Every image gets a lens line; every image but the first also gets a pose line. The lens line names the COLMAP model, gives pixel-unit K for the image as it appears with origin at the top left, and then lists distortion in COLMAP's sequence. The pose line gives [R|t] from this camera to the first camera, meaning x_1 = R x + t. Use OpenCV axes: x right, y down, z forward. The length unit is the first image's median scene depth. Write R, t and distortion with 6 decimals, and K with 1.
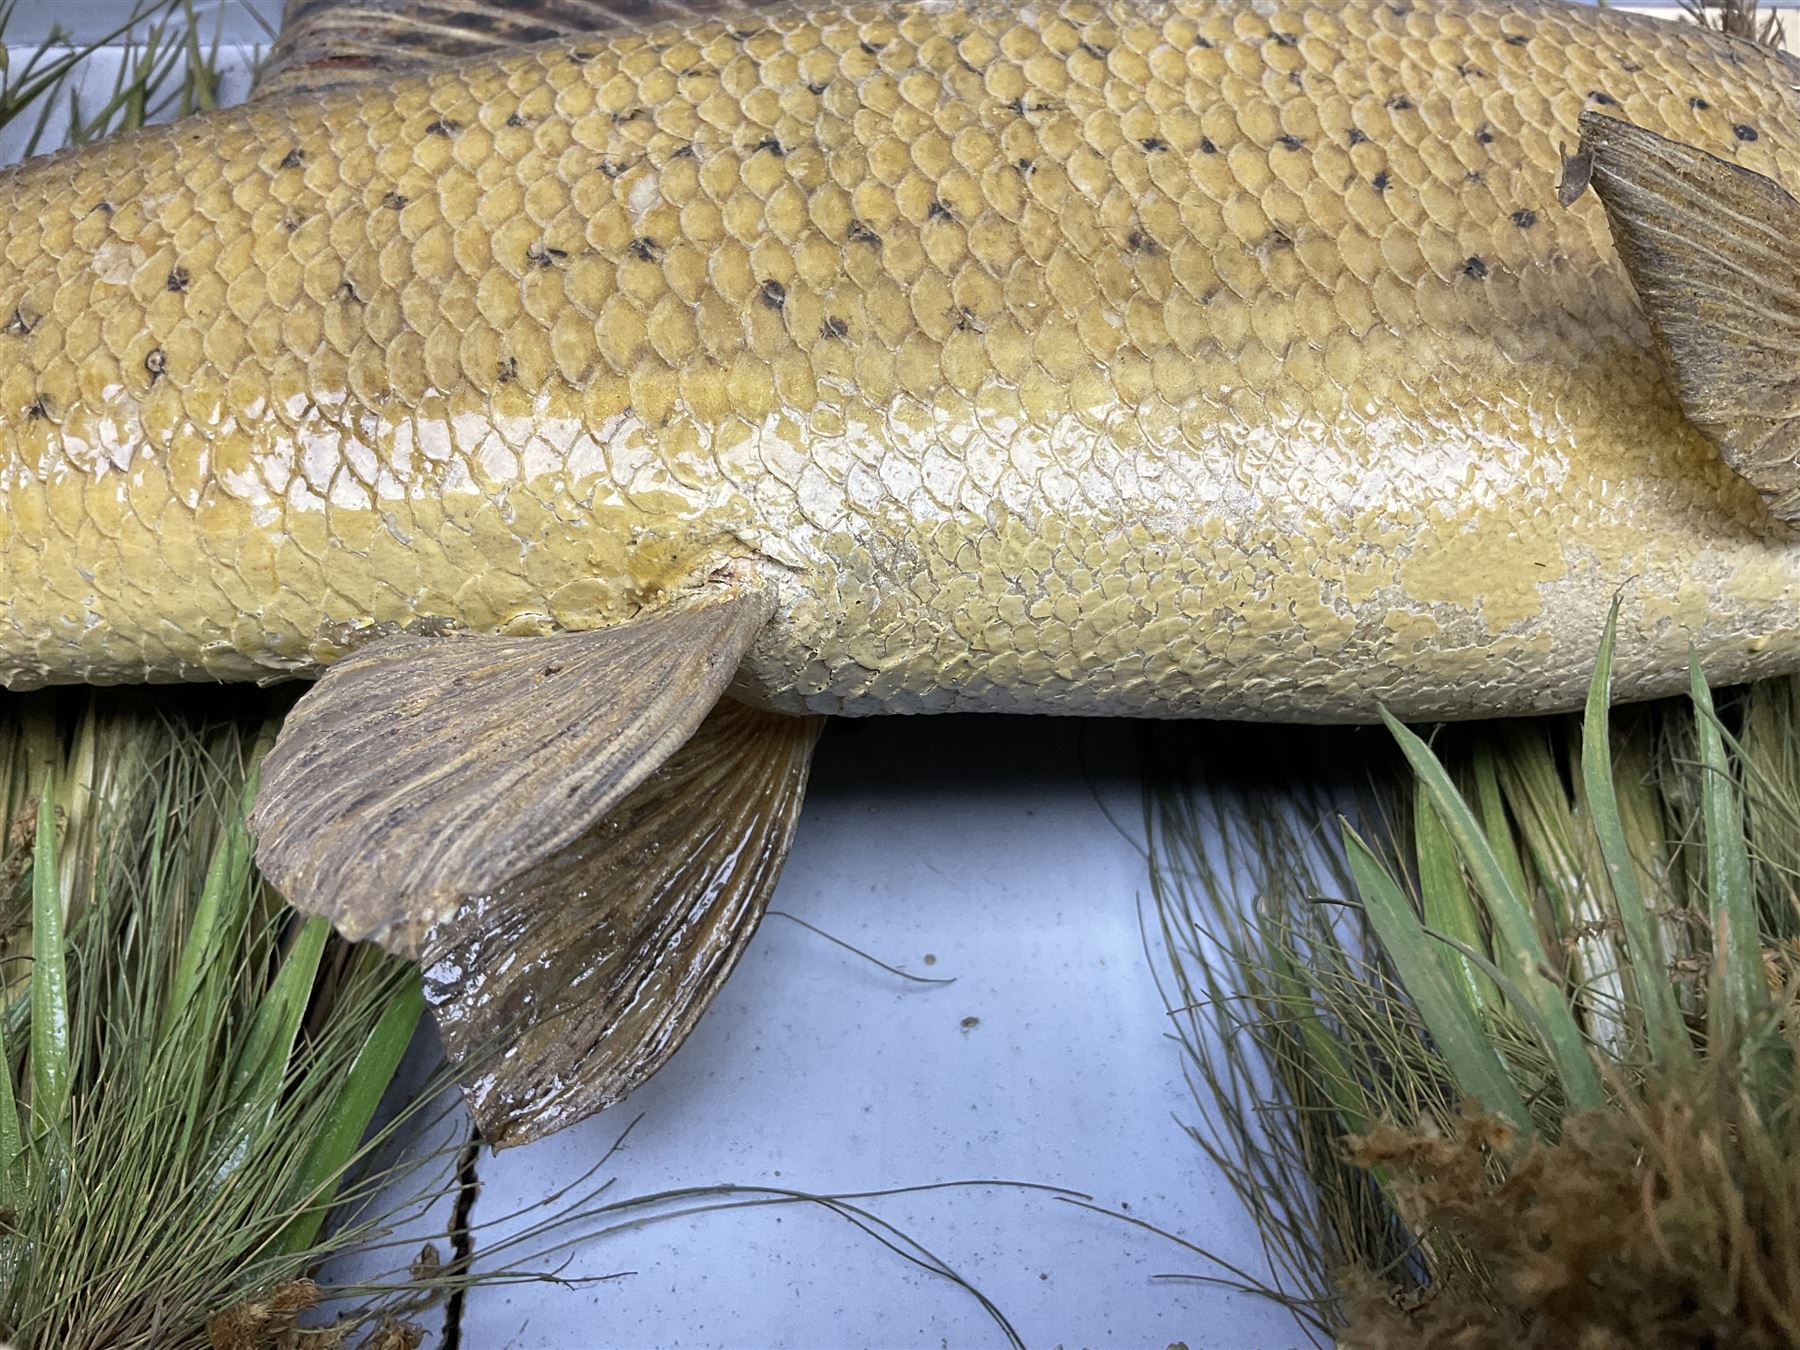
lens RADIAL K [[1504.6, 0, 899.0], [0, 1504.6, 667.5], [0, 0, 1]] dist [0.107176, -0.257565]
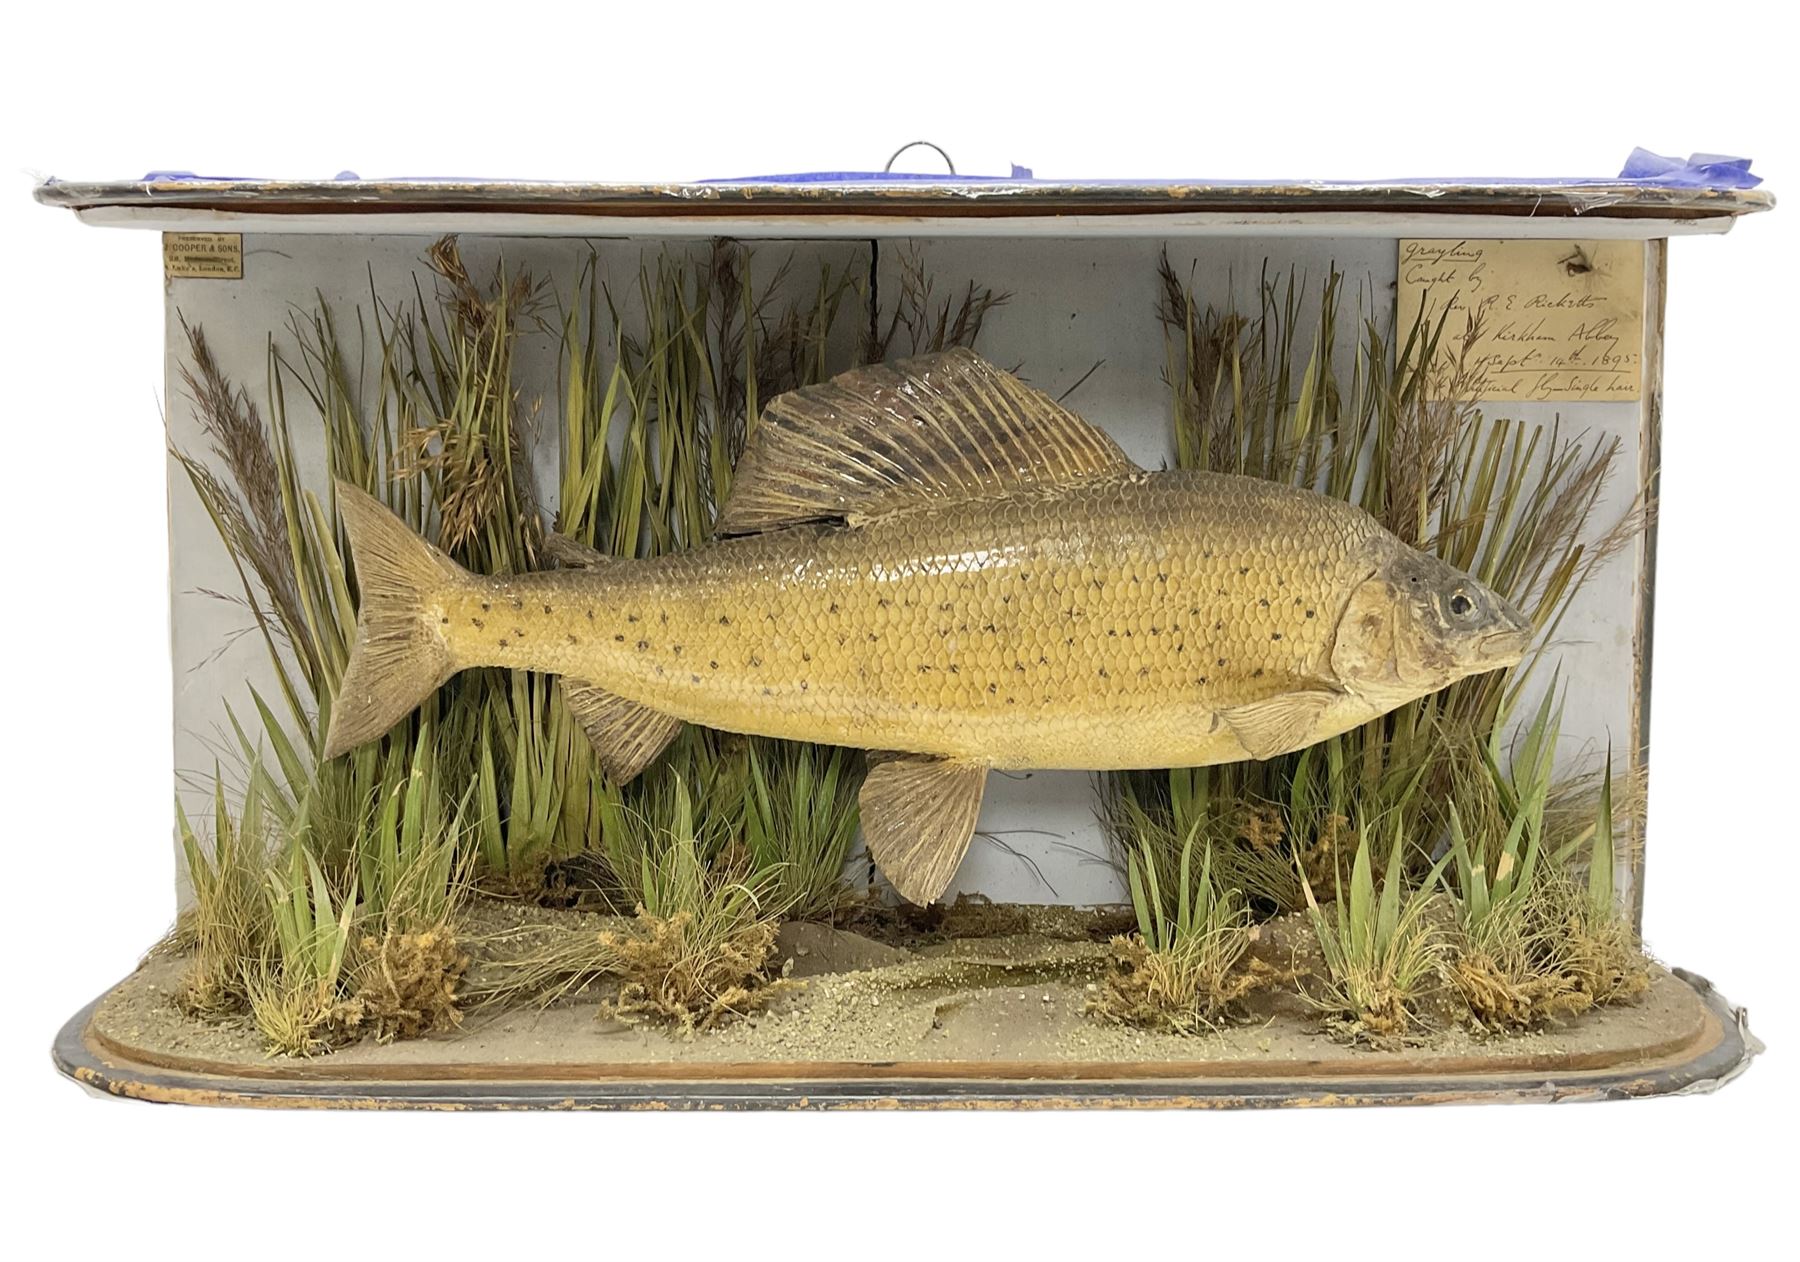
lens RADIAL K [[1485.0, 0, 910.8], [0, 1485.0, 569.8], [0, 0, 1]] dist [0.124796, -0.295691]
pose [[0.999385, 0.029058, 0.019631, -0.330832], [-0.035022, 0.798530, 0.600936, -2.395541], [0.001786, -0.601254, 0.799056, -1.469350]]
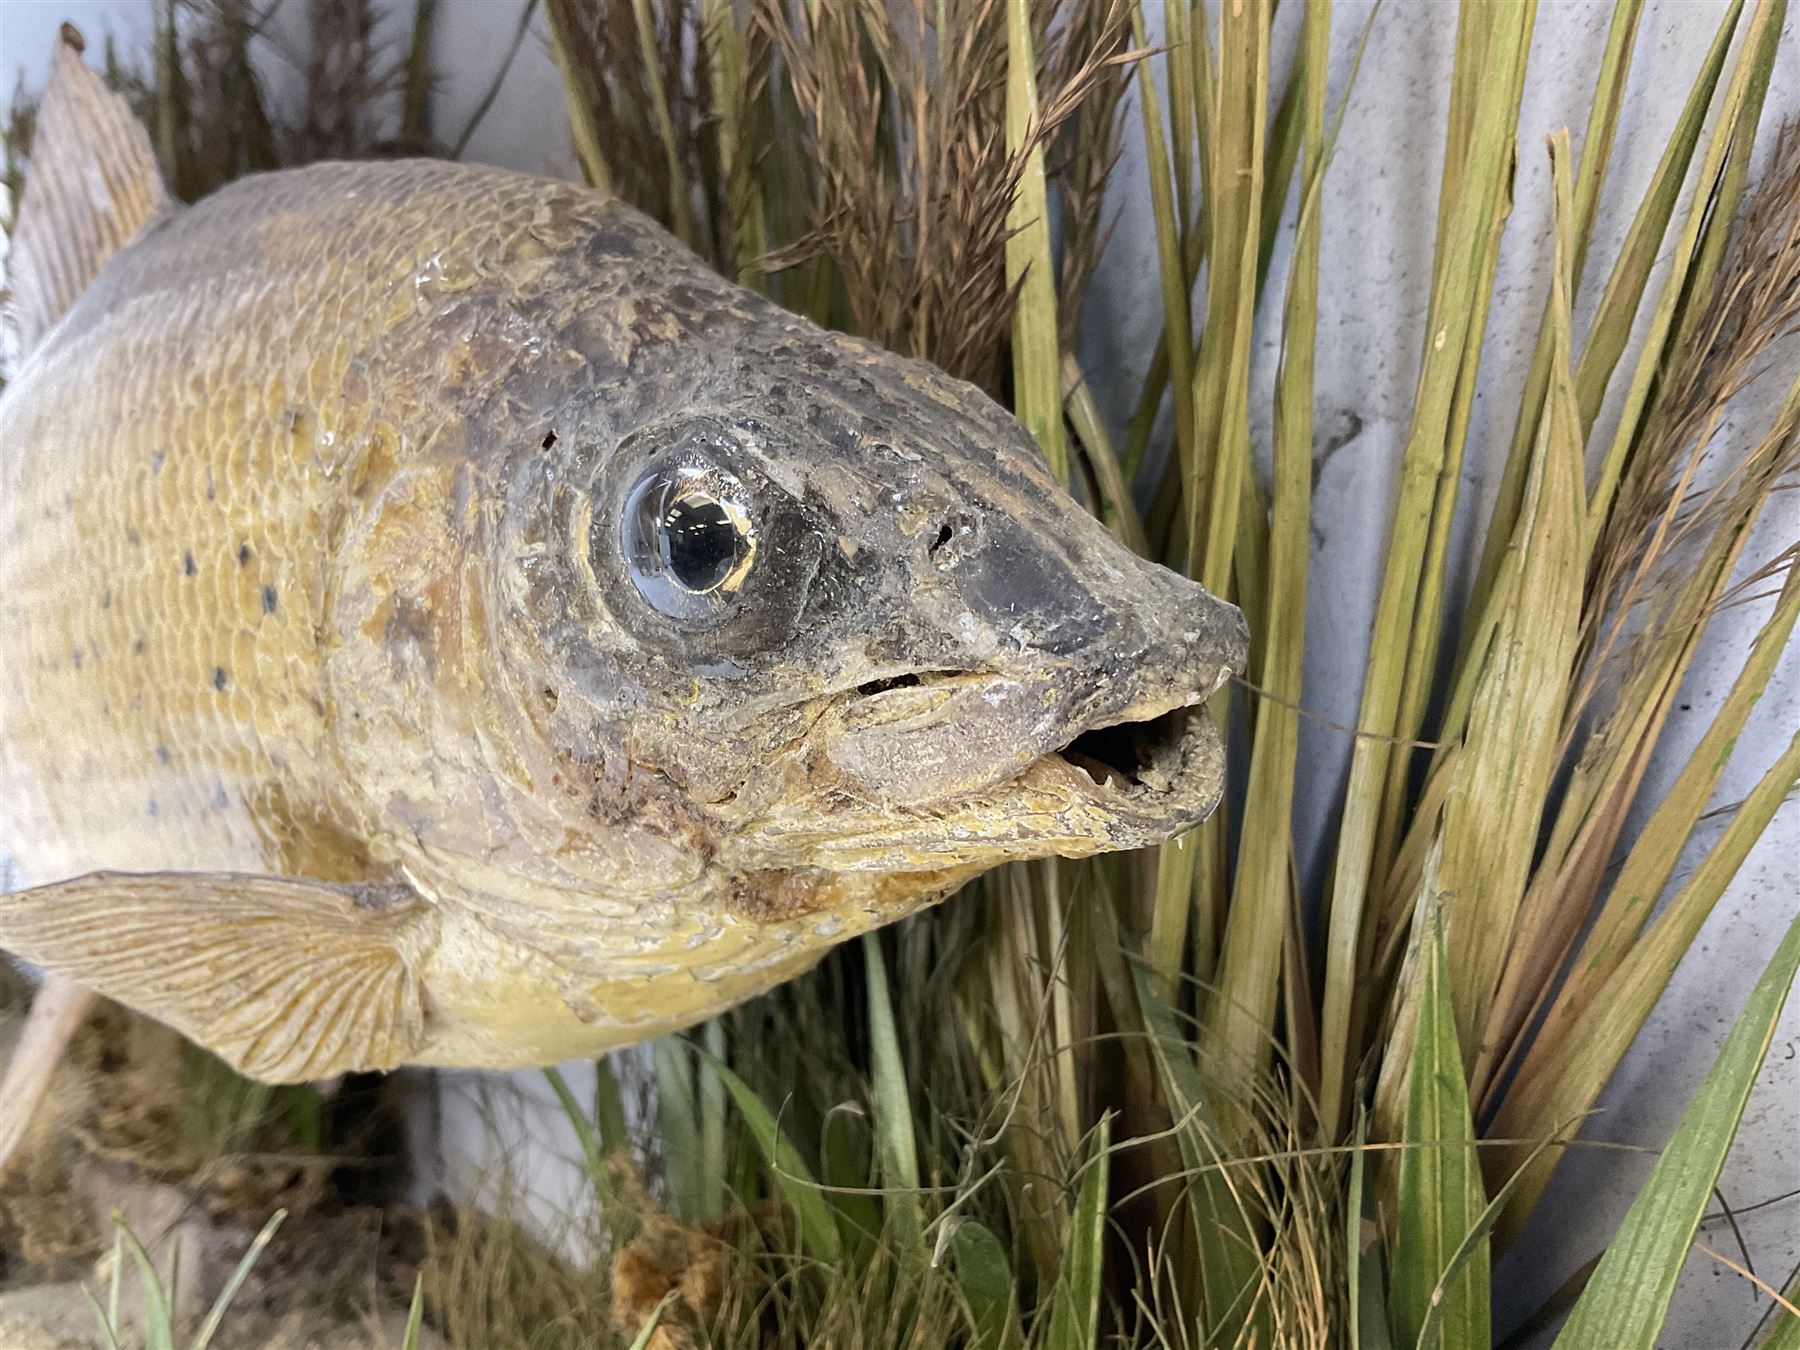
lens RADIAL K [[1679.3, 0, 900.0], [0, 1679.3, 675.0], [0, 0, 1]] dist [0.003626, -0.391088]
pose [[0.674531, 0.037576, -0.737289, 1.611099], [0.436099, 0.785547, 0.439014, -0.624587], [0.595672, -0.617660, 0.513489, 0.767167]]
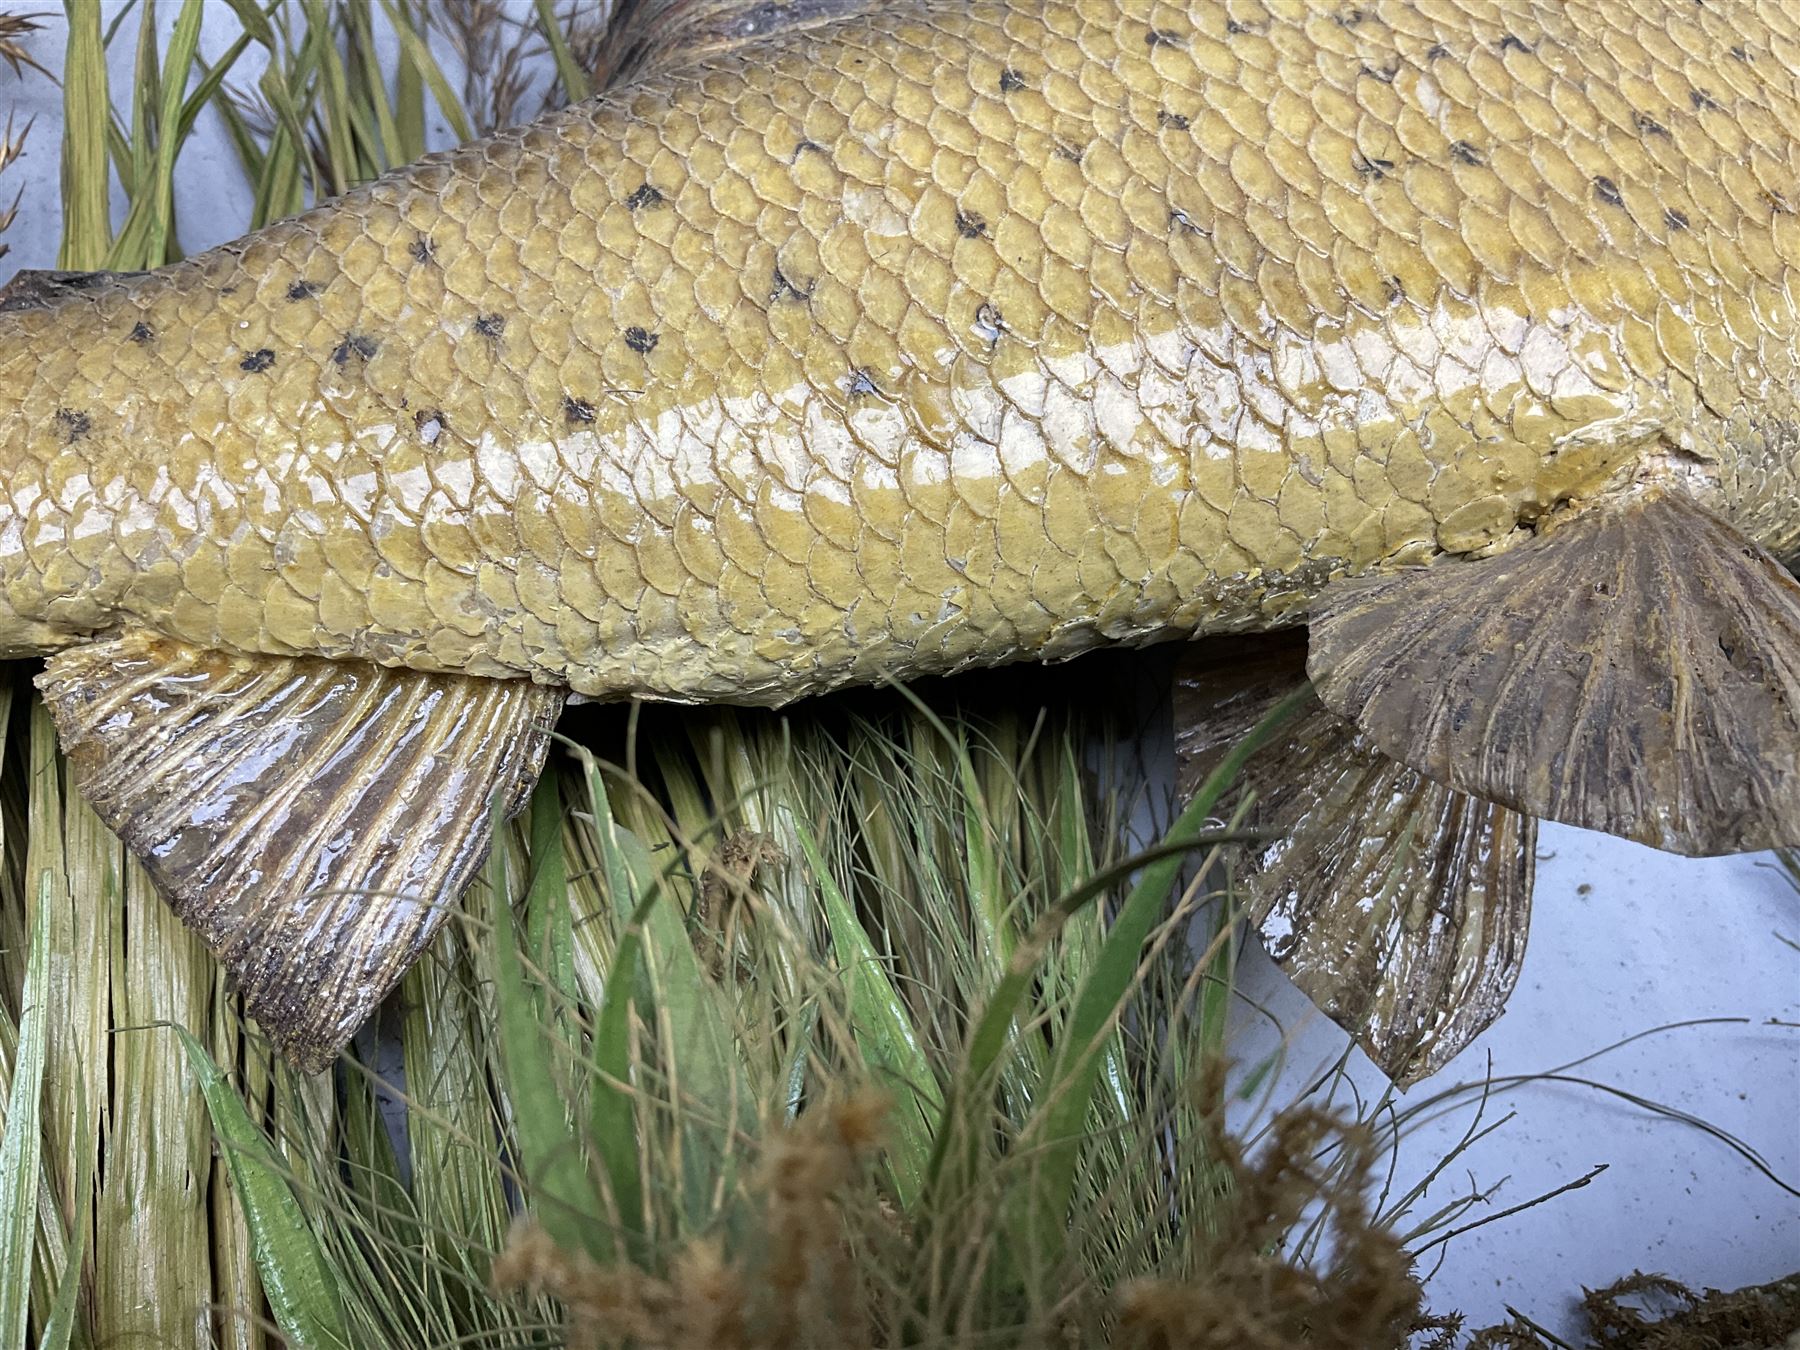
lens RADIAL K [[1504.6, 0, 899.0], [0, 1504.6, 667.5], [0, 0, 1]] dist [0.107176, -0.257565]
pose [[0.956652, -0.148649, 0.250440, -0.804509], [0.134819, 0.988280, 0.071604, -0.069058], [-0.258149, -0.034736, 0.965481, 0.143148]]
